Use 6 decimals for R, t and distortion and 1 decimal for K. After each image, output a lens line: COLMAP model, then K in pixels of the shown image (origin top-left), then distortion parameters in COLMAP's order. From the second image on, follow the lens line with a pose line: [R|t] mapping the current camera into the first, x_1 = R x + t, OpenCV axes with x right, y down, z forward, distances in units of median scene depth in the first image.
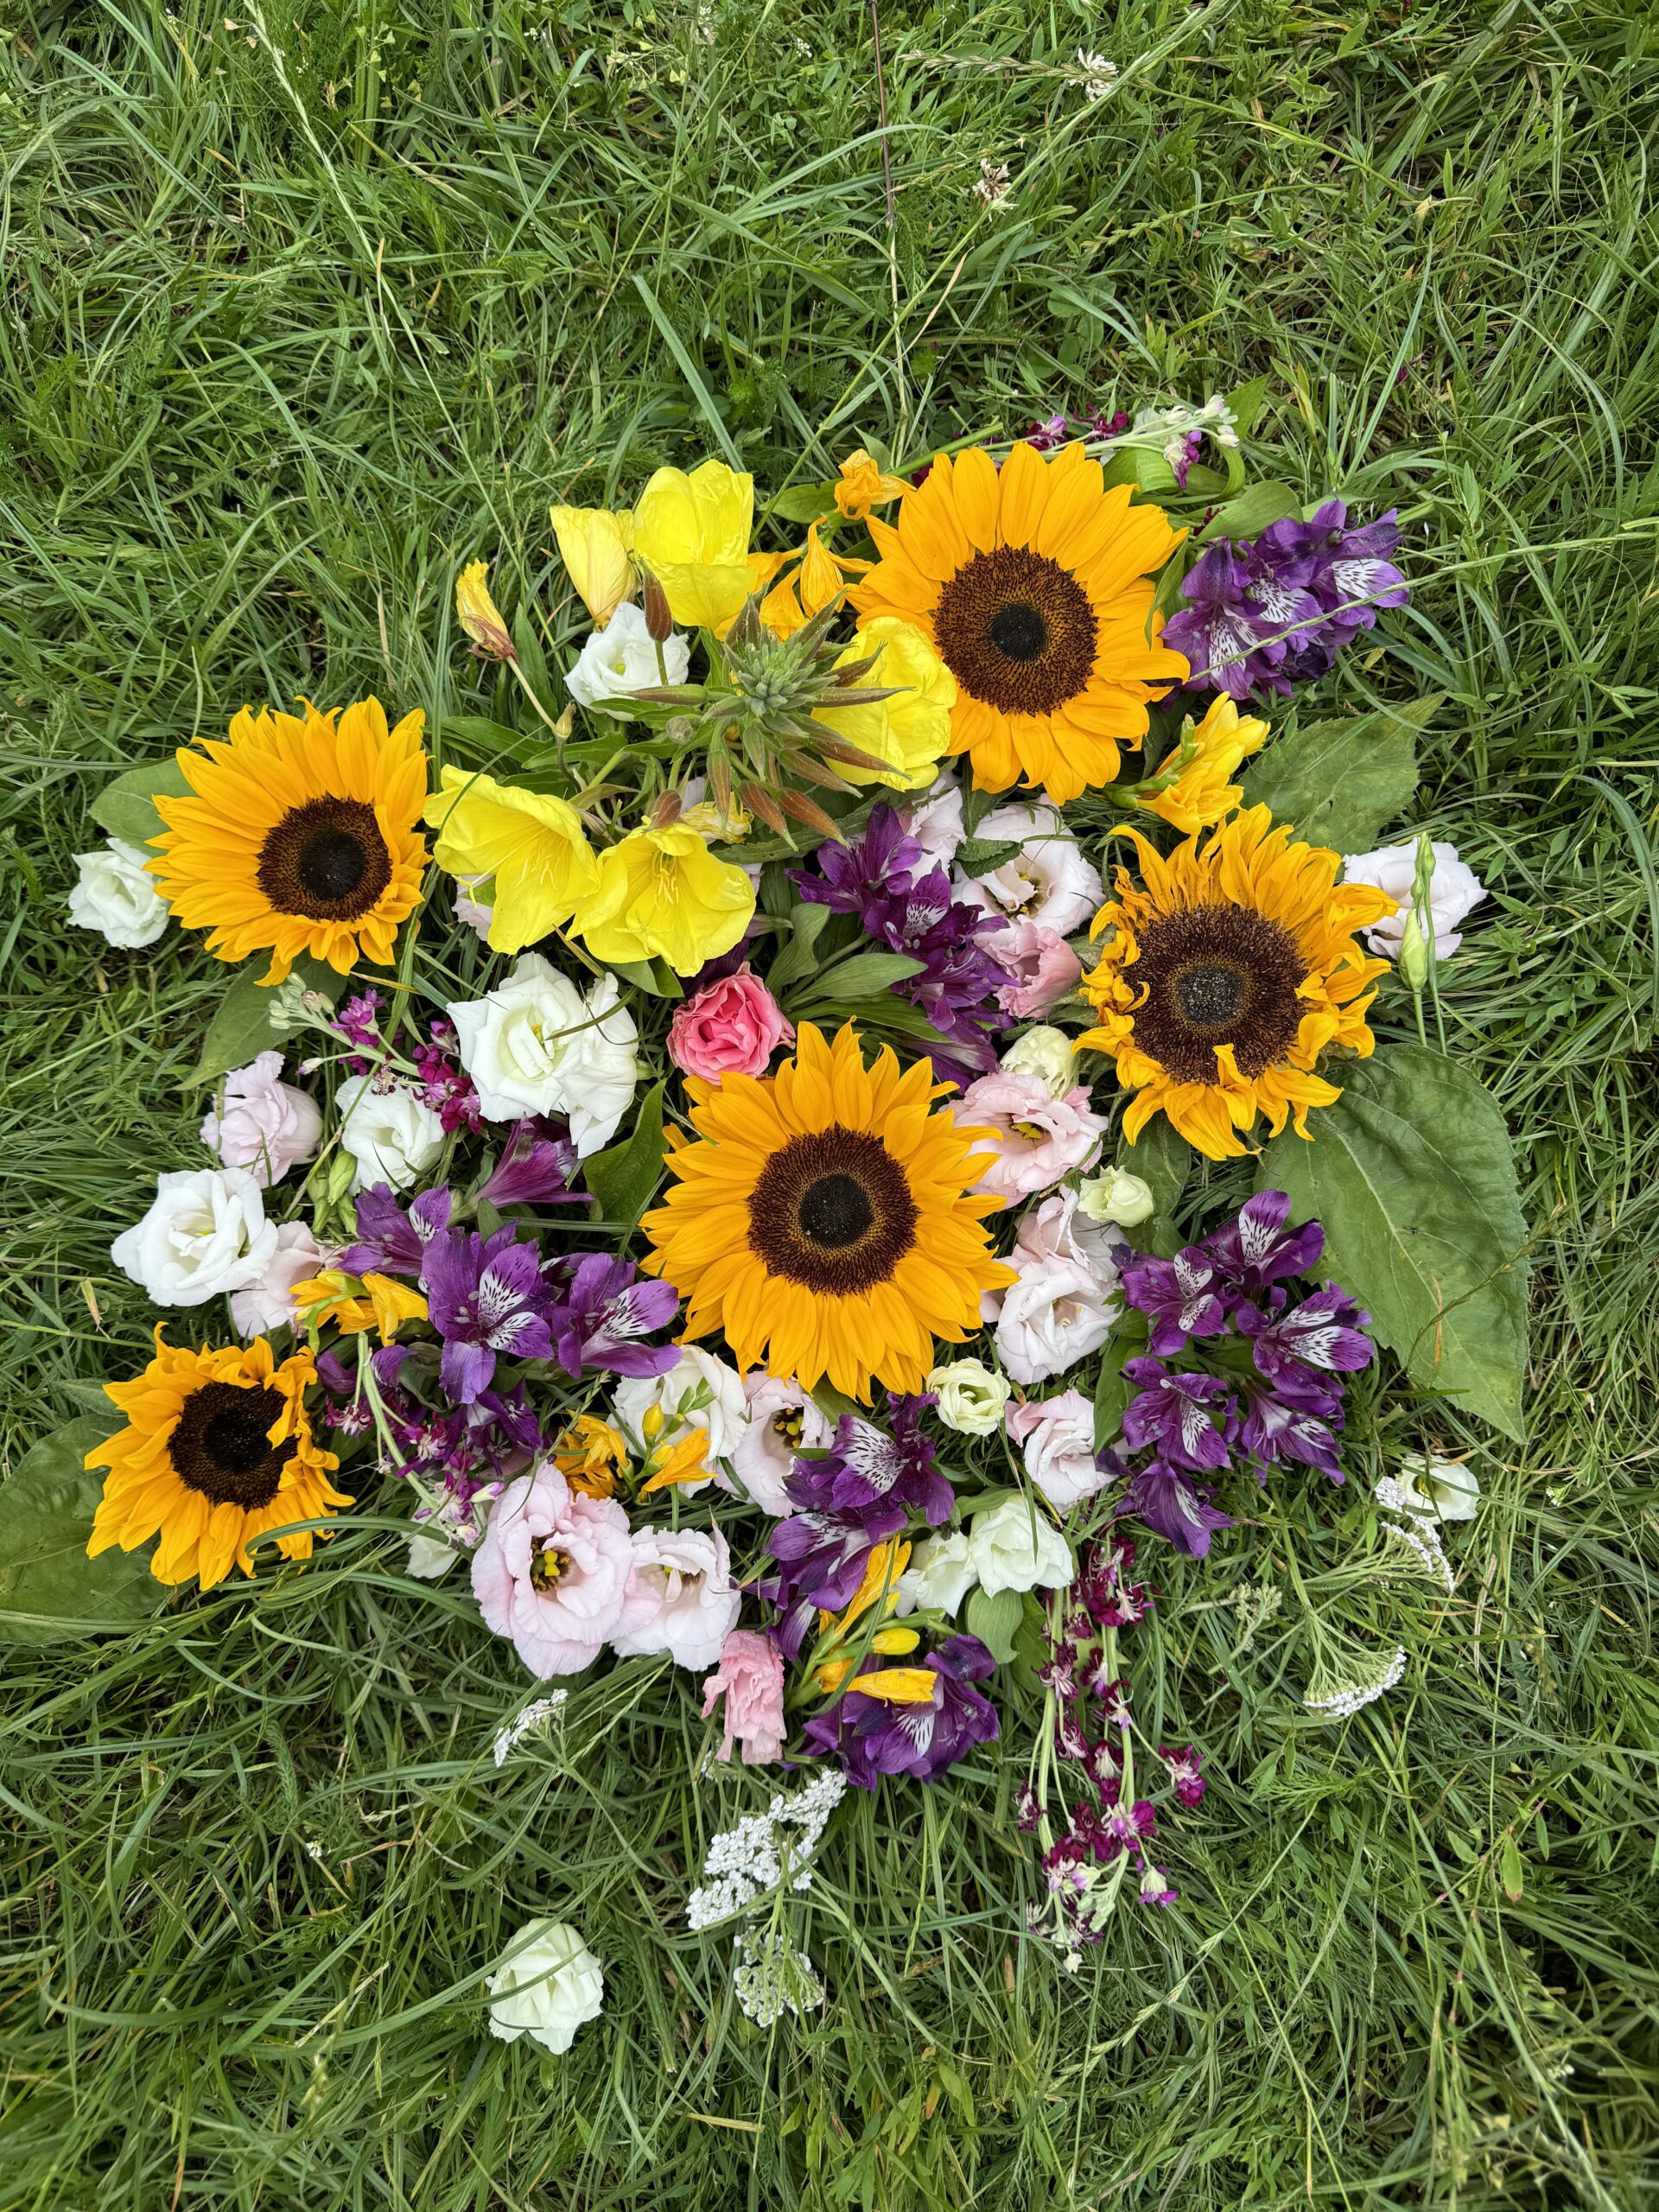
lens RADIAL K [[1712.1, 0, 794.9], [0, 1712.1, 1105.1], [0, 0, 1]] dist [0.142821, -0.001023]
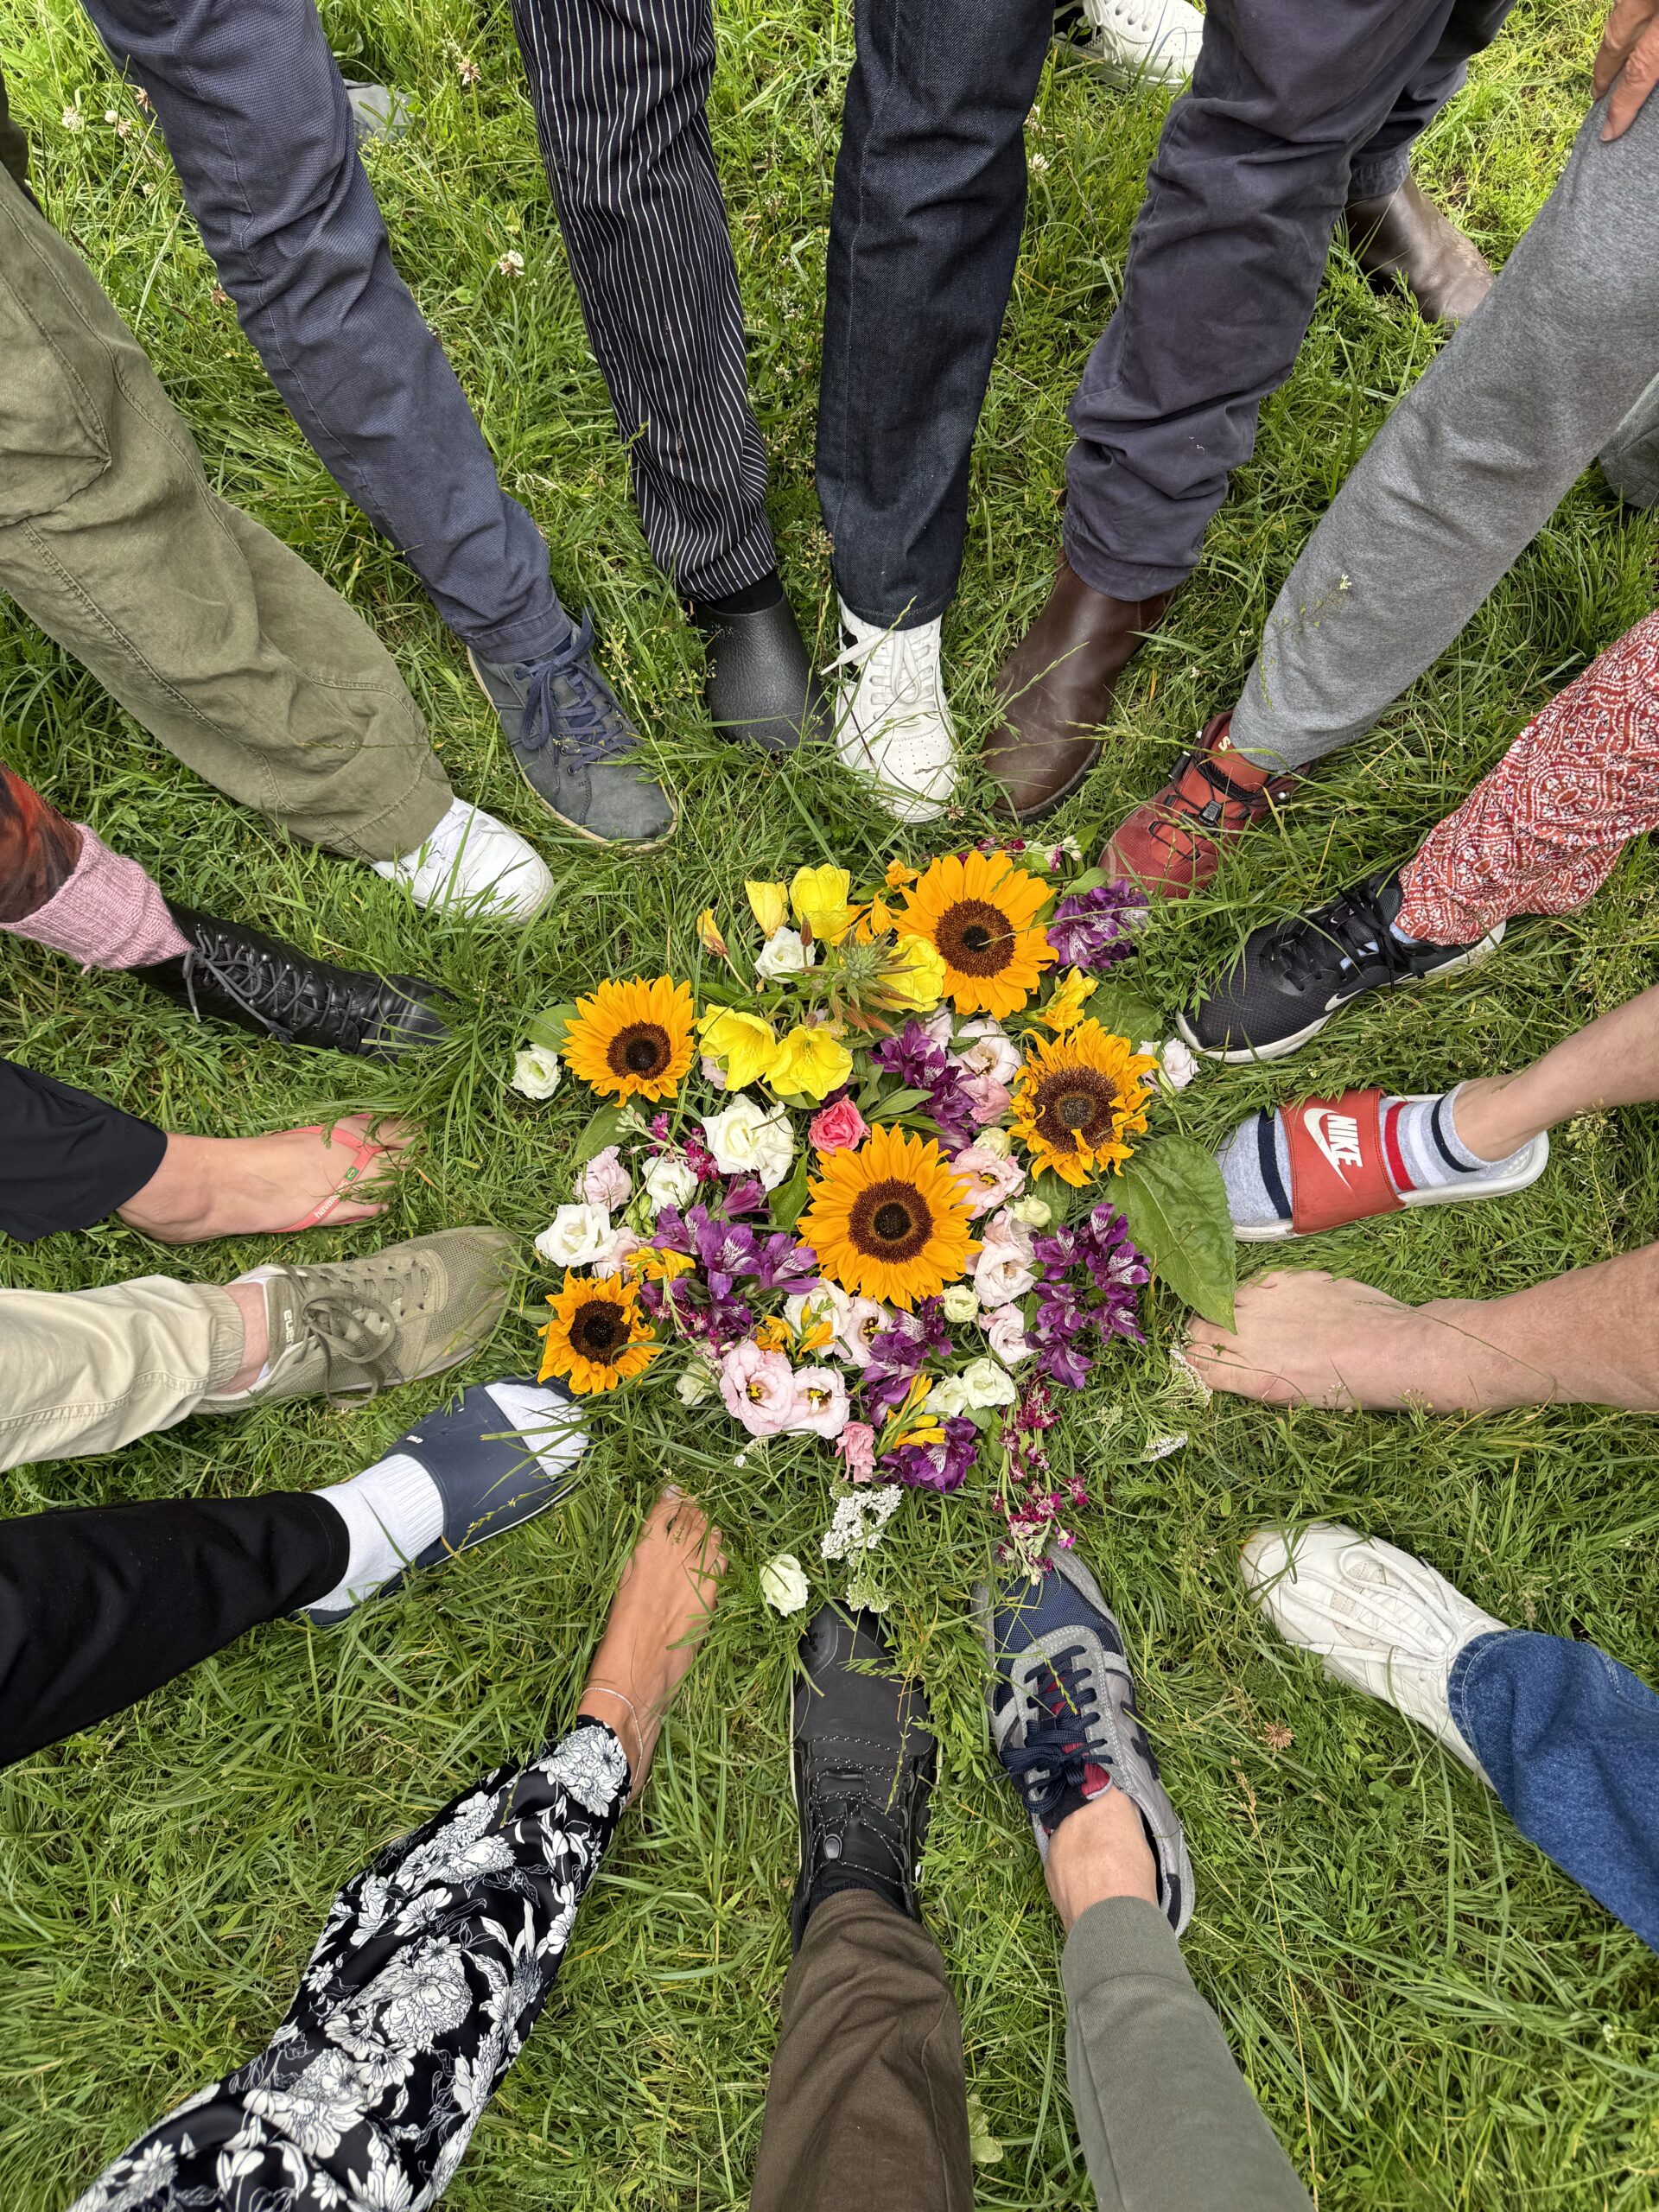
lens RADIAL K [[1712.1, 0, 794.9], [0, 1712.1, 1105.1], [0, 0, 1]] dist [0.142821, -0.001023]
pose [[0.999766, -0.012009, -0.017969, -0.053234], [0.009138, 0.988326, -0.152080, 0.237667], [0.019586, 0.151880, 0.988205, -1.019636]]
